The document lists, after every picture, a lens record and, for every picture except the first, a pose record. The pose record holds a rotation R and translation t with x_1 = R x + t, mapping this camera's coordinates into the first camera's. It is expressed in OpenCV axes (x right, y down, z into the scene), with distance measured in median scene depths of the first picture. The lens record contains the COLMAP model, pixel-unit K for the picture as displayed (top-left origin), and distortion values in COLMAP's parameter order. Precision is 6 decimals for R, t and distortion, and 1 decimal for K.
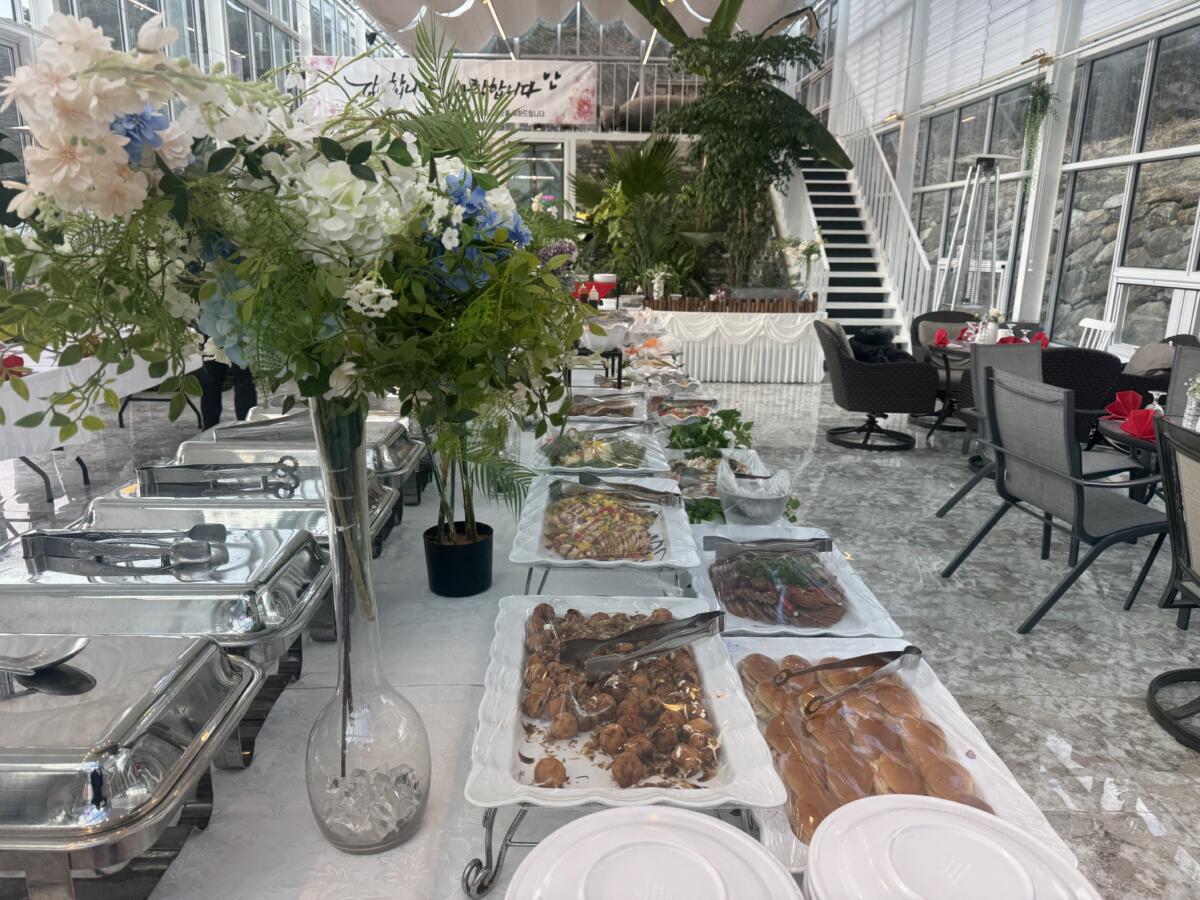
lens RADIAL K [[831.4, 0, 597.2], [0, 831.4, 458.4], [0, 0, 1]] dist [0.034456, -0.036257]
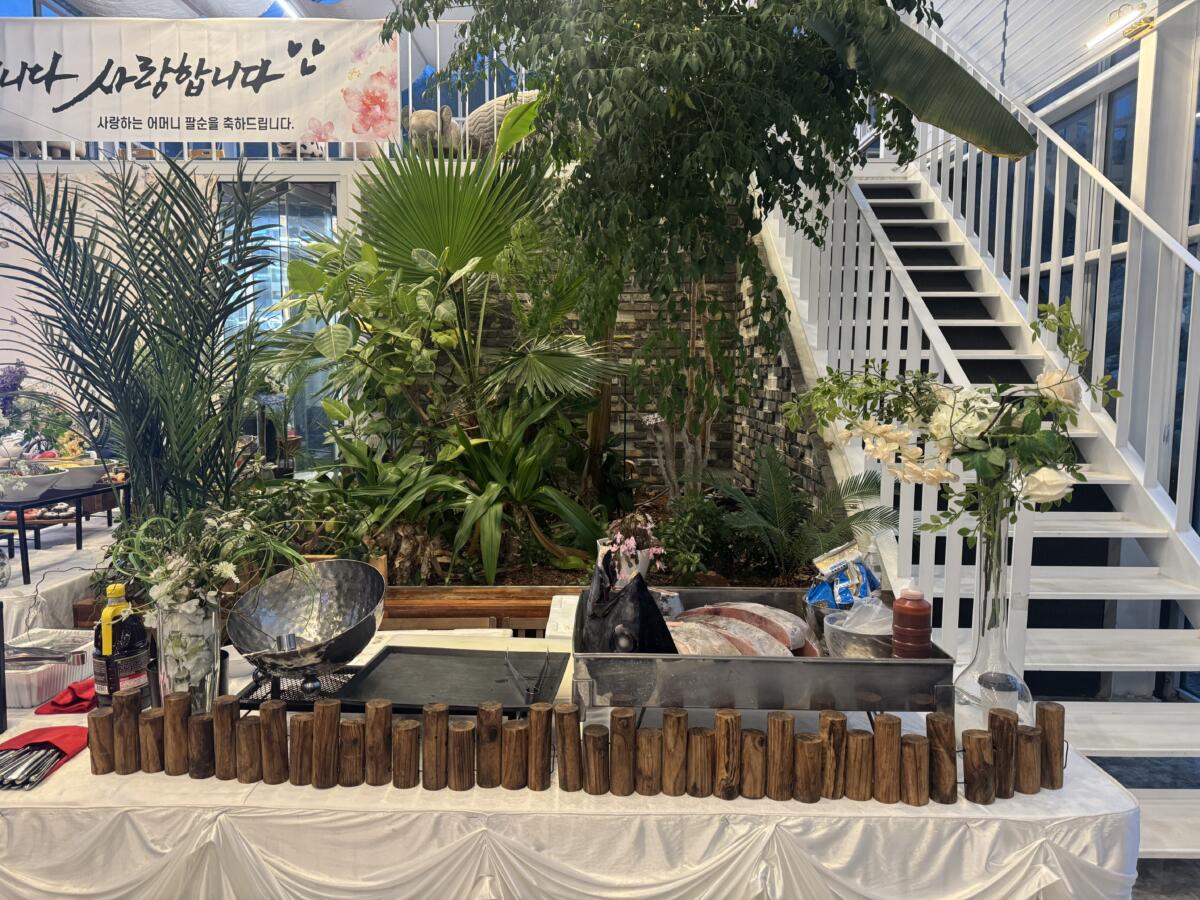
lens RADIAL K [[831.4, 0, 581.9], [0, 831.4, 457.8], [0, 0, 1]] dist [0.034456, -0.036257]
pose [[0.999556, -0.007386, -0.028863, 0.135642], [0.002781, 0.987684, -0.156436, -0.172848], [0.029663, 0.156286, 0.987266, 0.656584]]
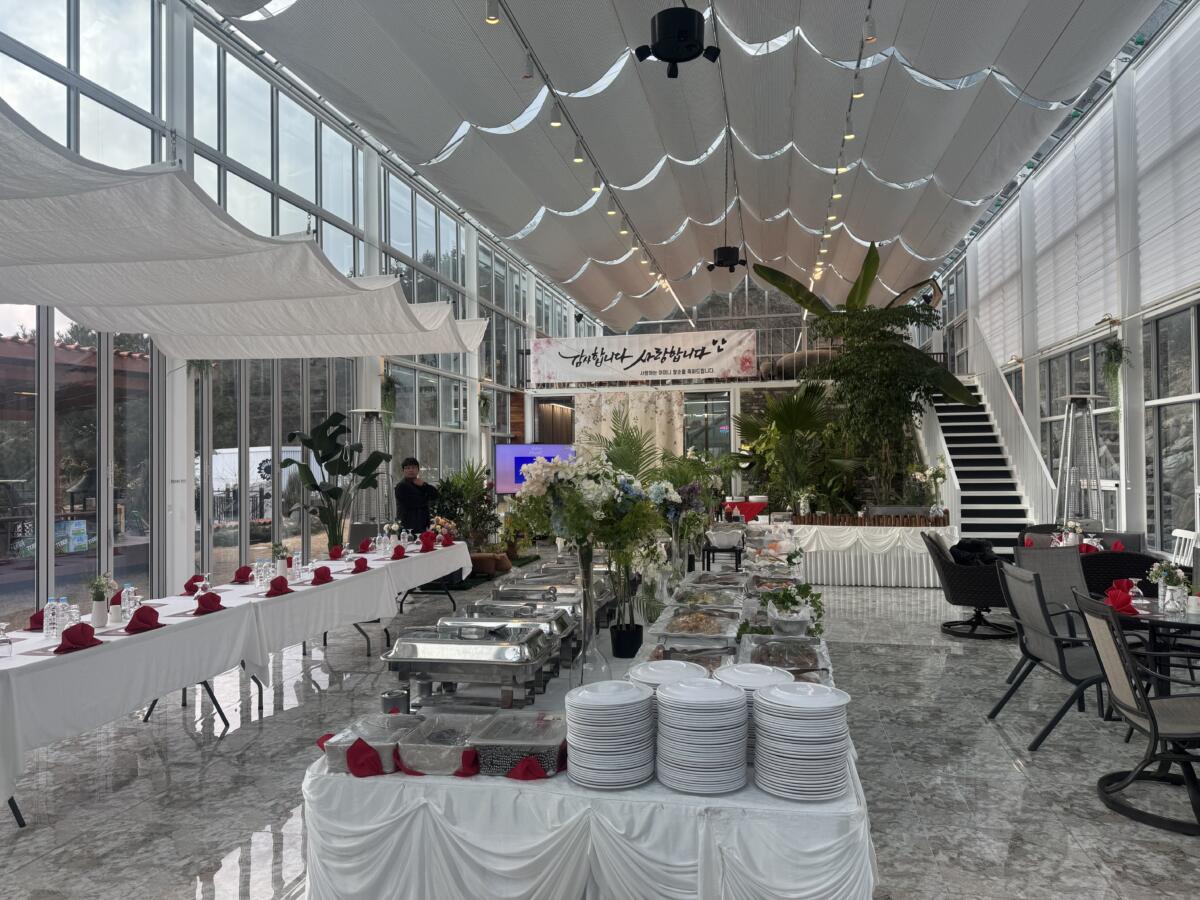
lens RADIAL K [[831.4, 0, 590.9], [0, 831.4, 445.8], [0, 0, 1]] dist [0.034456, -0.036257]
pose [[0.973648, -0.031501, -0.225872, 0.041052], [-0.031297, 0.962588, -0.269156, 0.038537], [0.225900, 0.269133, 0.936235, -0.193870]]
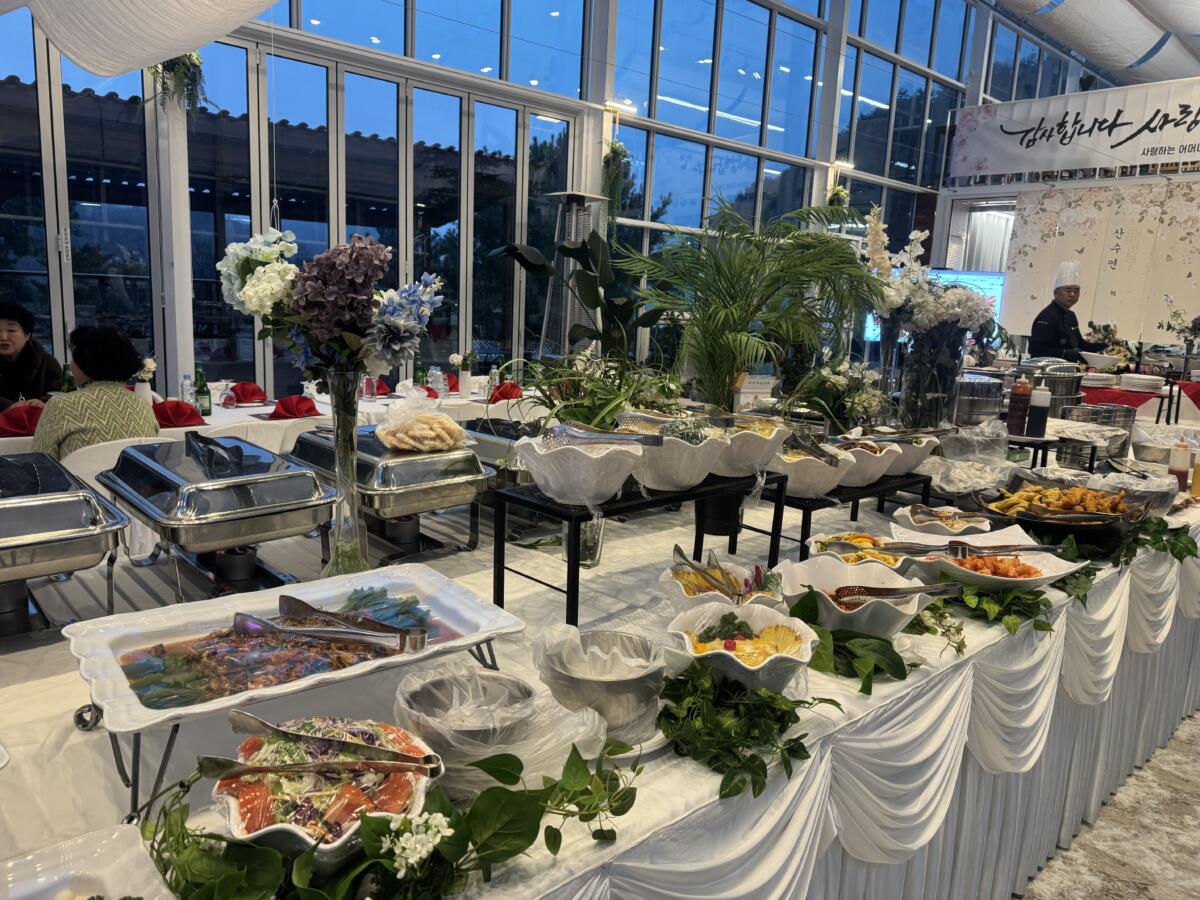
lens RADIAL K [[831.4, 0, 589.7], [0, 831.4, 451.3], [0, 0, 1]] dist [0.034456, -0.036257]
pose [[0.671543, 0.148352, -0.725962, 0.089144], [-0.222328, 0.974951, -0.006428, -0.049739], [0.706824, 0.165718, 0.687704, 0.219322]]
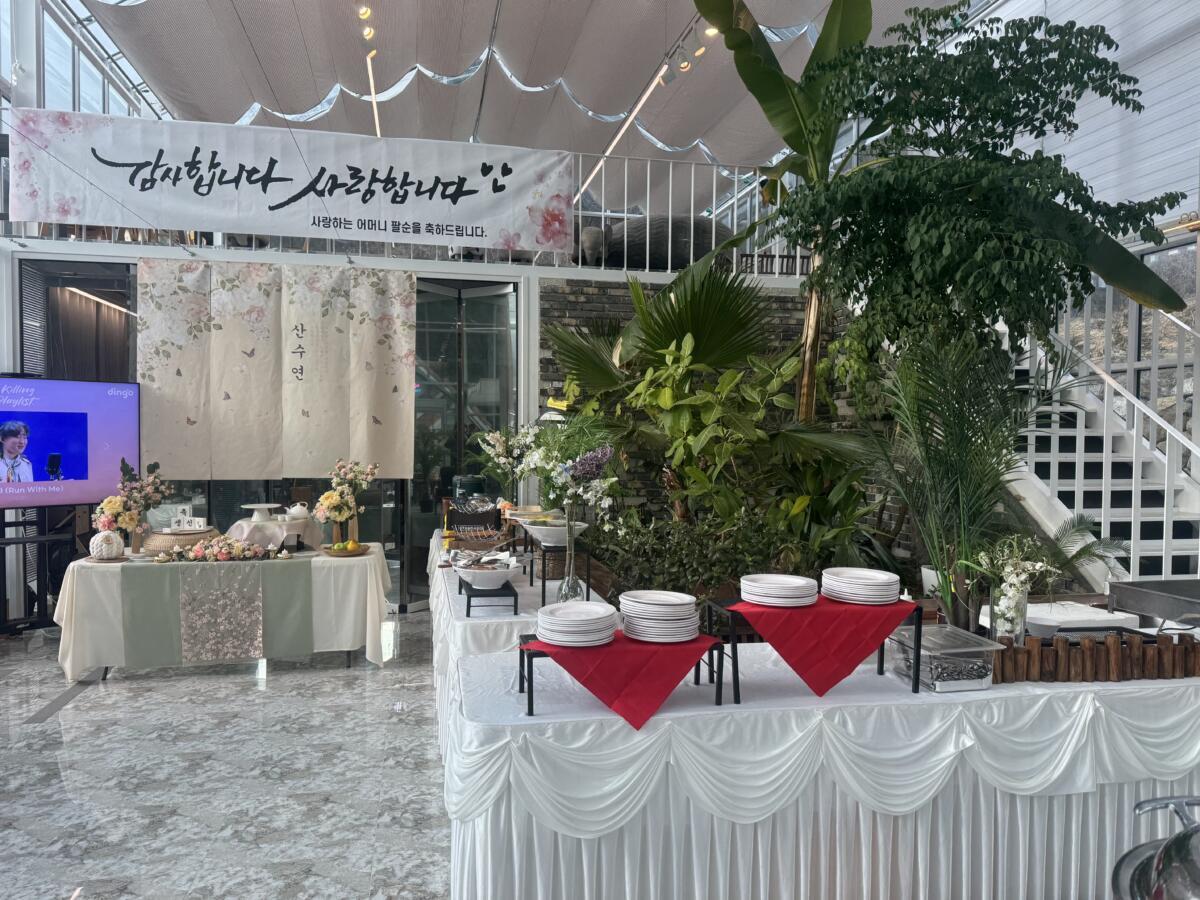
lens RADIAL K [[831.4, 0, 592.7], [0, 831.4, 467.0], [0, 0, 1]] dist [0.034456, -0.036257]
pose [[0.981056, -0.016452, 0.193027, -0.119094], [0.057842, 0.975814, -0.210810, -0.160275], [-0.184890, 0.217982, 0.958279, 0.568275]]
